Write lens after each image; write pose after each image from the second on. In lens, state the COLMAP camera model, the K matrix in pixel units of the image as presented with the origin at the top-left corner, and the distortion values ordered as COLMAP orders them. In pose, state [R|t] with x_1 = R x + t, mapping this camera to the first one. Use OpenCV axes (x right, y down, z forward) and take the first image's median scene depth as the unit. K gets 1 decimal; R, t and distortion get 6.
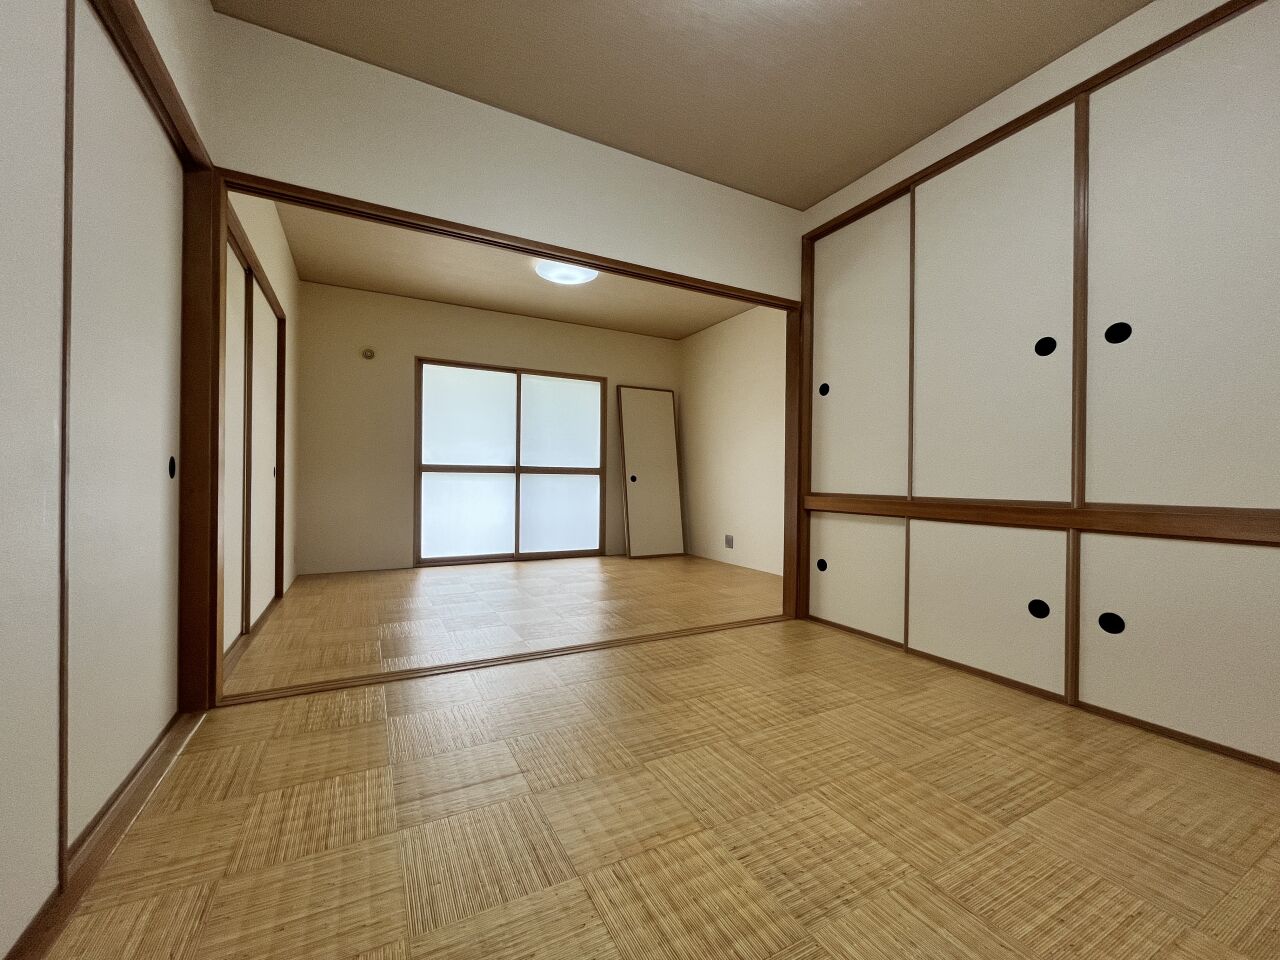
lens RADIAL K [[516.7, 0, 641.1], [0, 516.7, 475.4], [0, 0, 1]] dist [-0.000607, 0.000111]
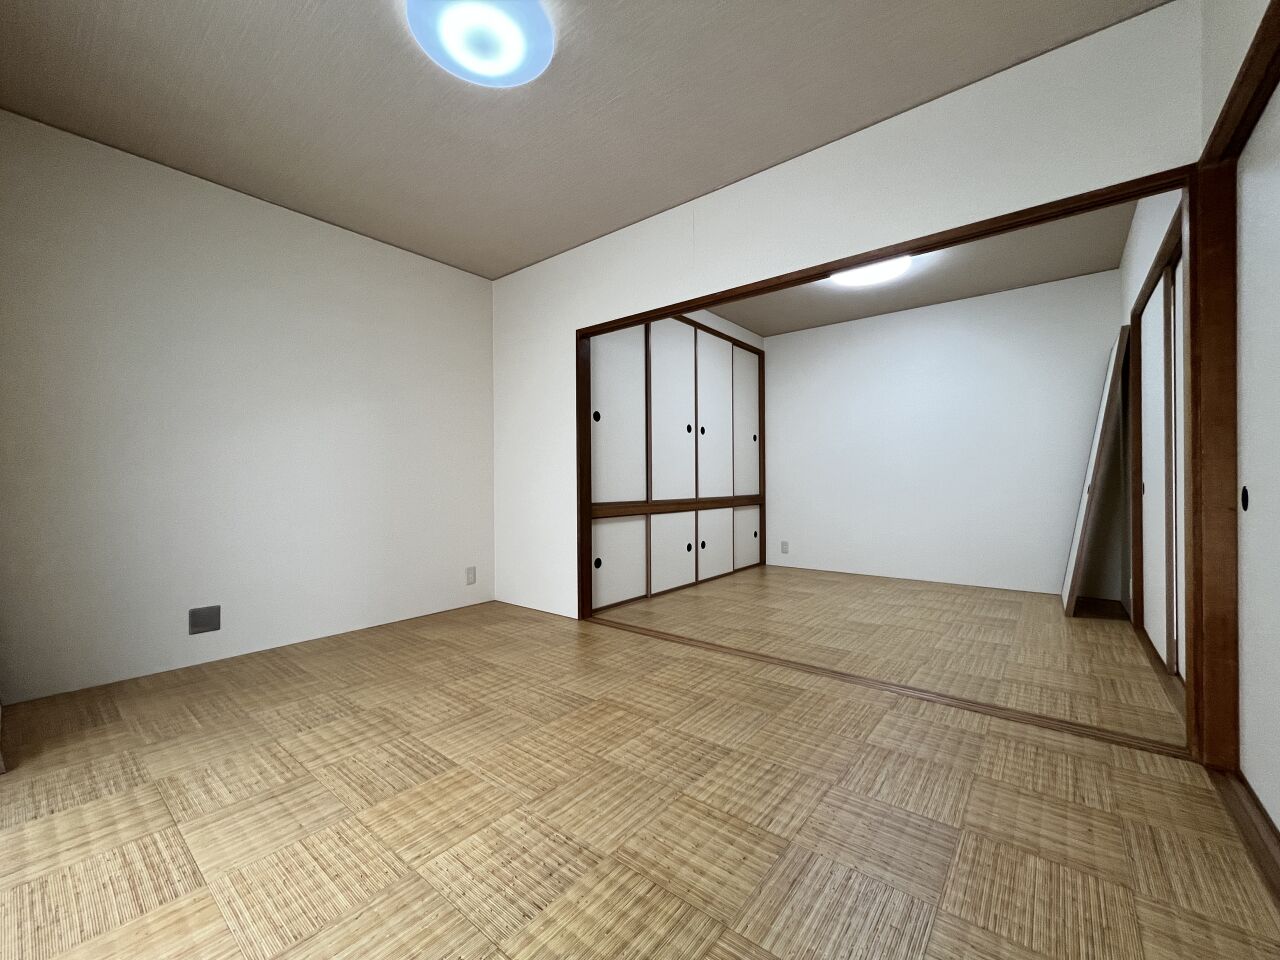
lens RADIAL K [[516.7, 0, 641.9], [0, 516.7, 485.8], [0, 0, 1]] dist [-0.000607, 0.000111]
pose [[-0.397582, -0.006260, 0.917545, -0.802849], [-0.000342, 0.999978, 0.006675, -0.013830], [-0.917567, 0.002340, -0.397575, 1.421587]]
